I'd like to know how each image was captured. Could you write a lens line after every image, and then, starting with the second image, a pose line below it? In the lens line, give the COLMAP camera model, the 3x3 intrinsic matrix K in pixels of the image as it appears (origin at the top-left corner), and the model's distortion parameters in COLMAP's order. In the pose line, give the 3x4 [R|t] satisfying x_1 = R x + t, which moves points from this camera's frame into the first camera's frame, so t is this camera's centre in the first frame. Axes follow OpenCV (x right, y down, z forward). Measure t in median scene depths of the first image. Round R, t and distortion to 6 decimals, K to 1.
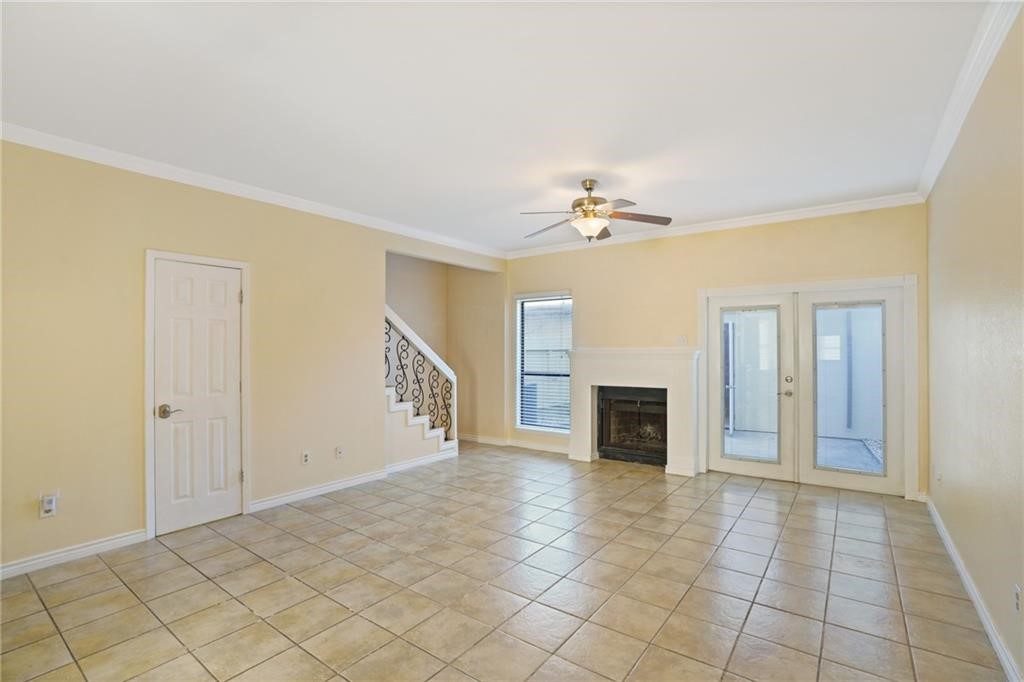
lens RADIAL K [[471.1, 0, 511.0], [0, 471.1, 347.4], [0, 0, 1]] dist [-0.035389, 0.000661]
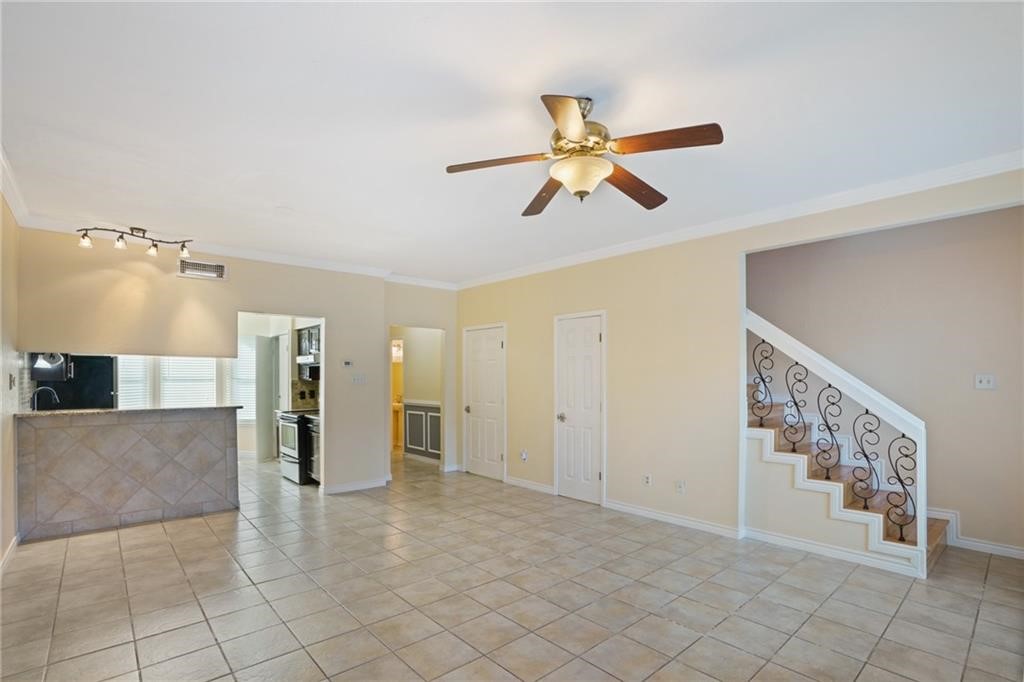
lens RADIAL K [[471.1, 0, 503.6], [0, 471.1, 375.4], [0, 0, 1]] dist [-0.035389, 0.000661]
pose [[-0.193305, 0.002793, -0.981135, 0.741128], [0.005742, 0.999982, 0.001716, -0.007121], [0.981122, -0.005302, -0.193317, 0.963785]]
